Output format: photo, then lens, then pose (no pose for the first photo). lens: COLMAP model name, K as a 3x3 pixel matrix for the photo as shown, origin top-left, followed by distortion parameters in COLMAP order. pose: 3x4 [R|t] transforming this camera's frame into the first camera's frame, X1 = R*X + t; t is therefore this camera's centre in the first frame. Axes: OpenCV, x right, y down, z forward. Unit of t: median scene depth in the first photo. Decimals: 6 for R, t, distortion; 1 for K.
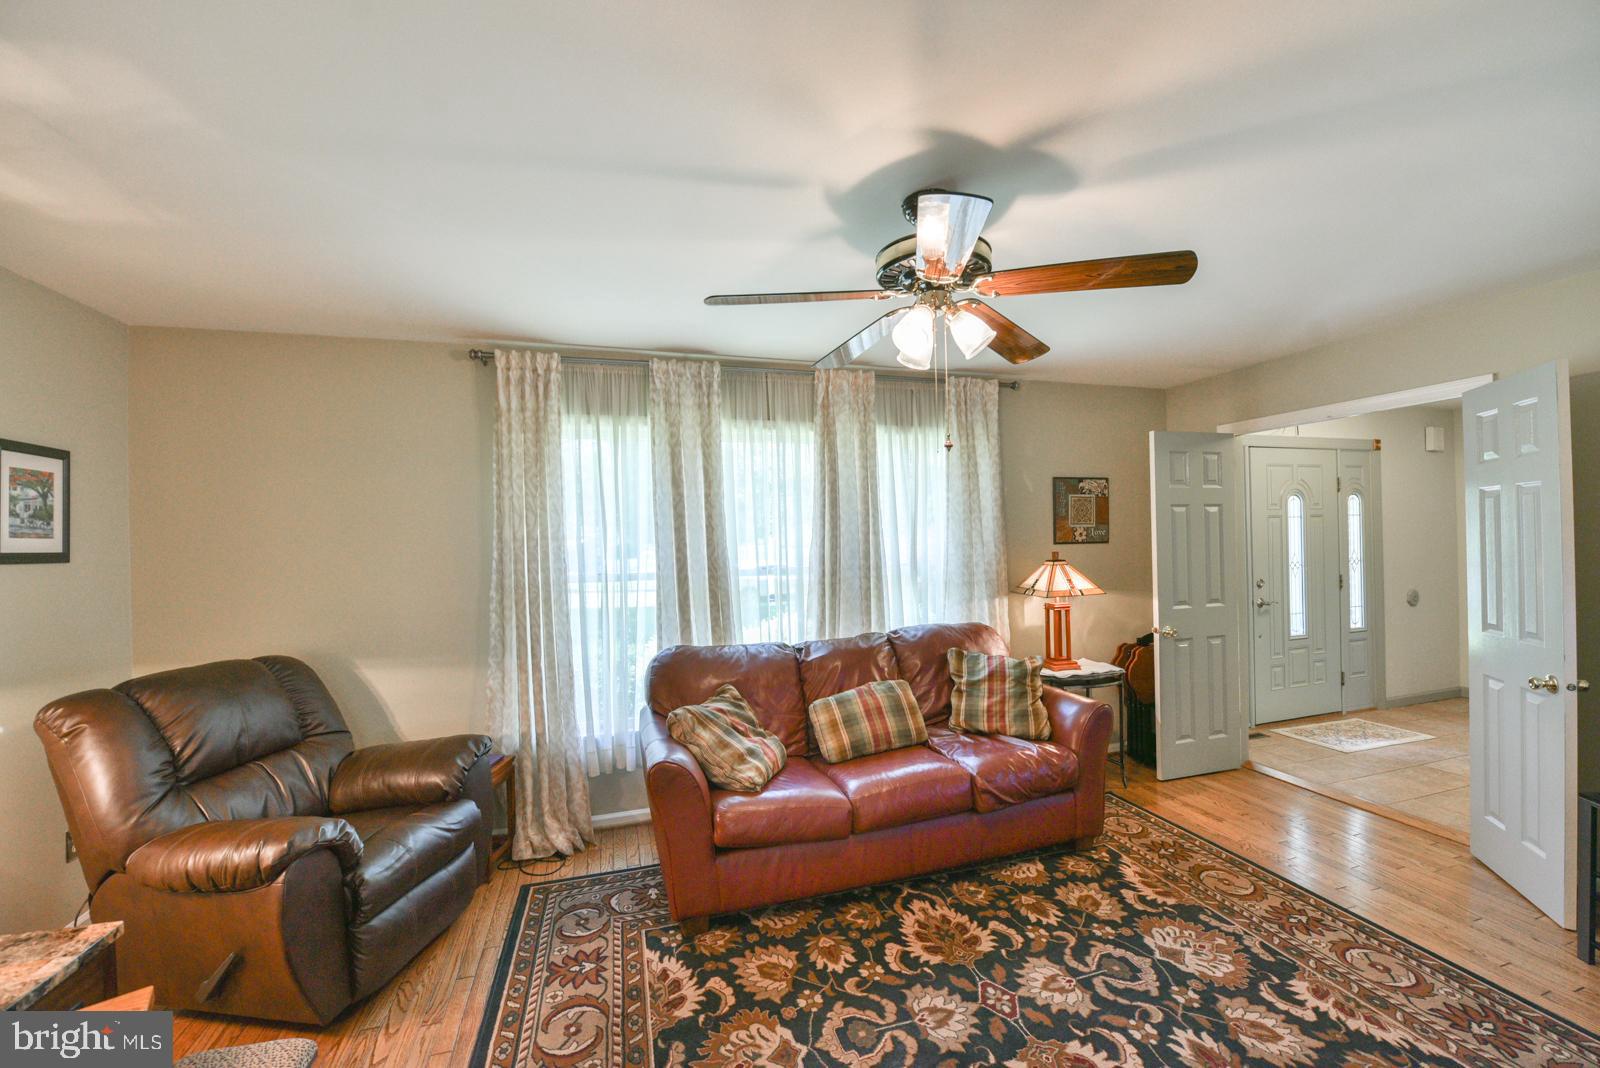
lens RADIAL K [[641.0, 0, 809.6], [0, 641.0, 537.5], [0, 0, 1]] dist [-0.011127, -0.004054]
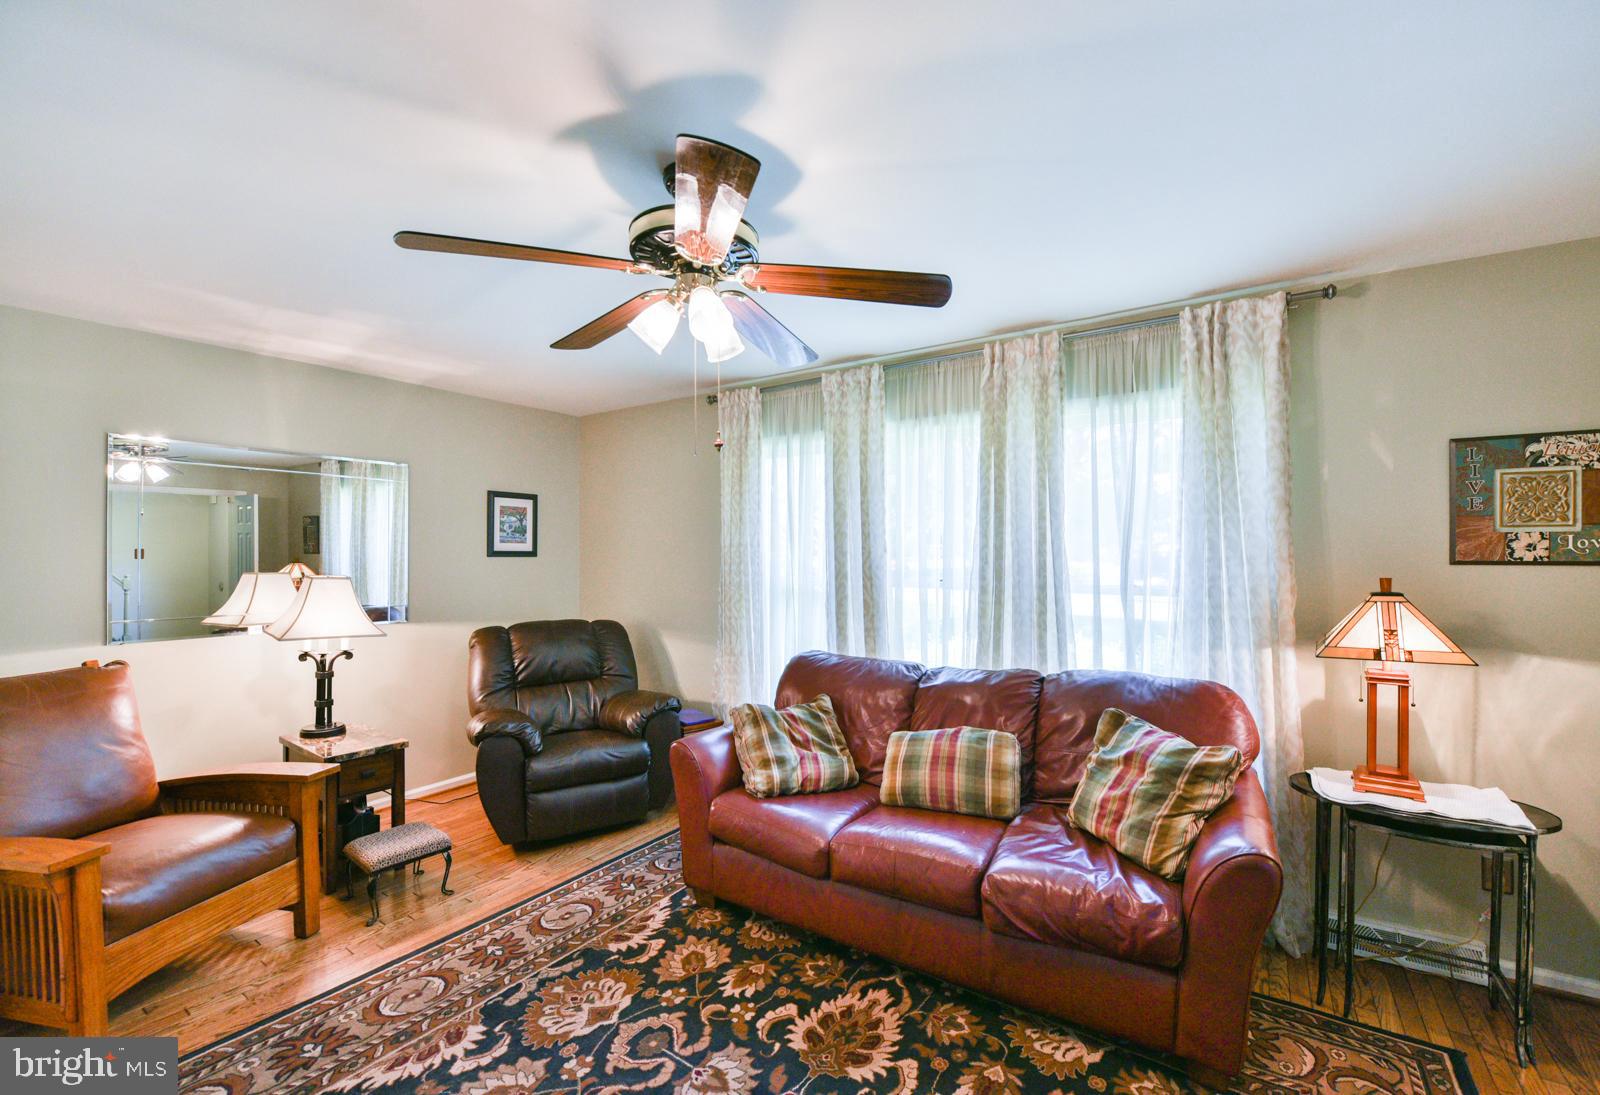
lens RADIAL K [[660.5, 0, 829.3], [0, 660.5, 549.8], [0, 0, 1]] dist [-0.016784, -0.000370]
pose [[0.639926, 0.014586, -0.768298, 0.808892], [-0.005661, 0.999882, 0.014268, -0.011205], [0.768416, -0.004781, 0.639933, 0.433317]]
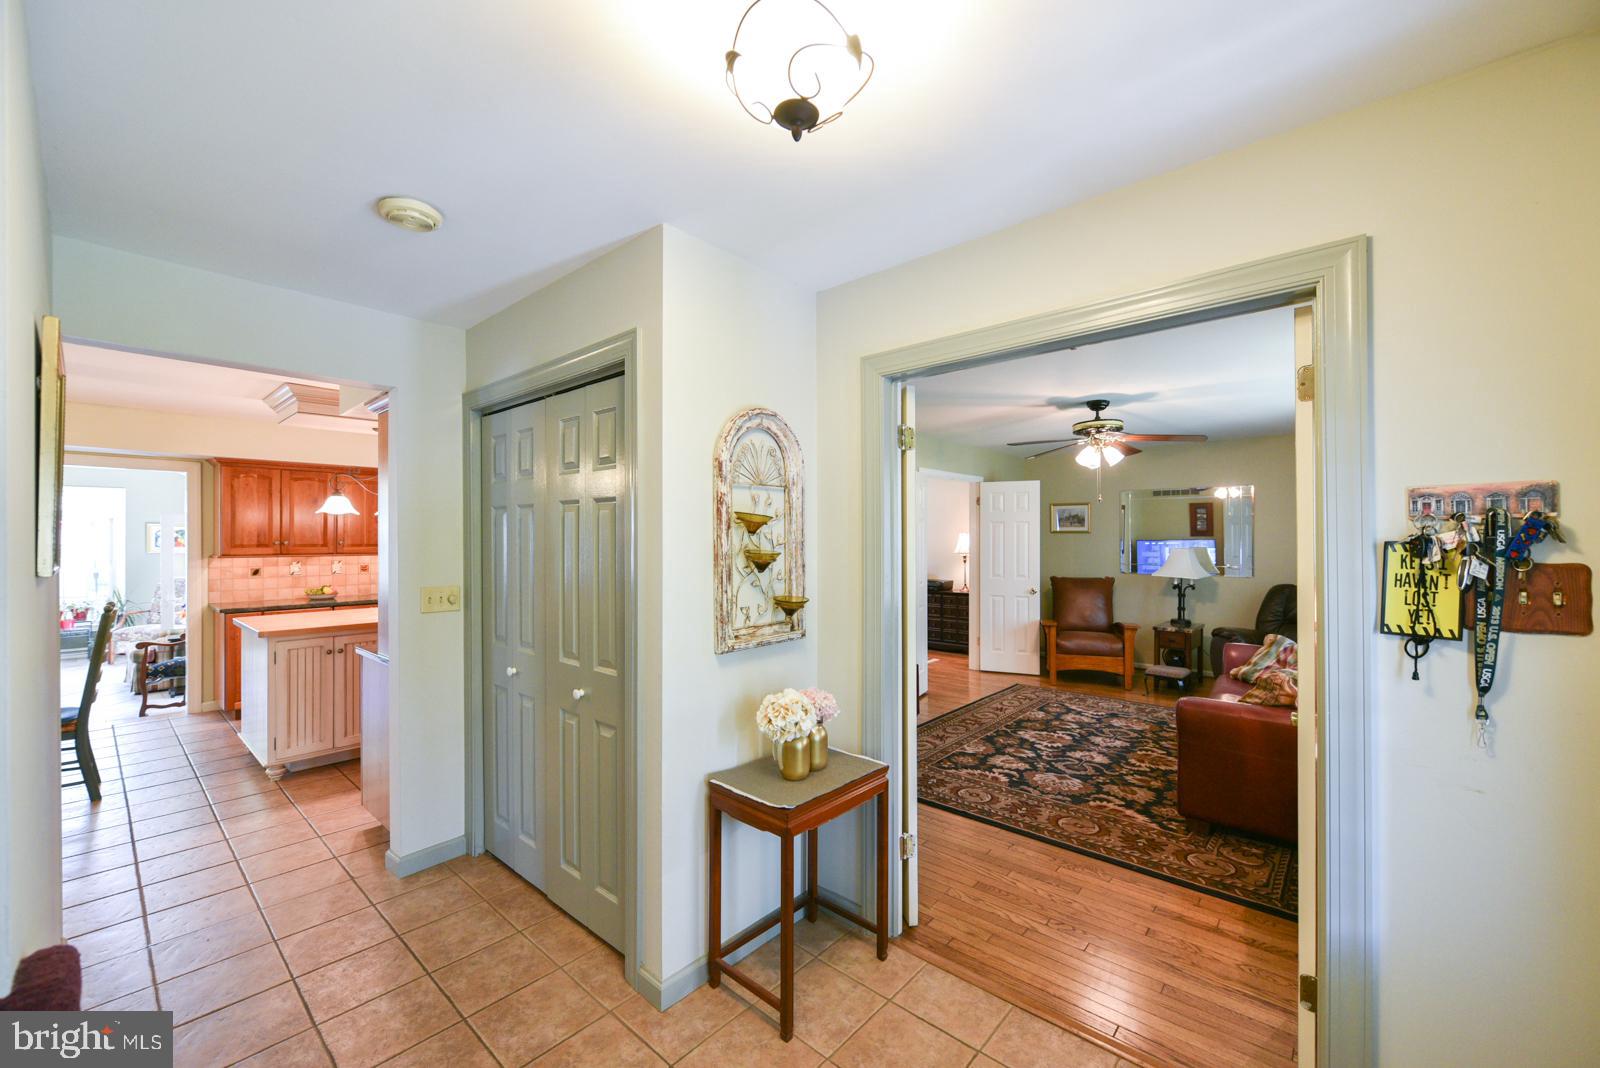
lens RADIAL K [[633.5, 0, 803.3], [0, 633.5, 536.5], [0, 0, 1]] dist [0.000520, -0.000042]
pose [[-0.853395, 0.023059, -0.520754, 1.907667], [0.022984, 0.999714, 0.006602, -0.038484], [0.520758, -0.006335, -0.853681, 1.947948]]
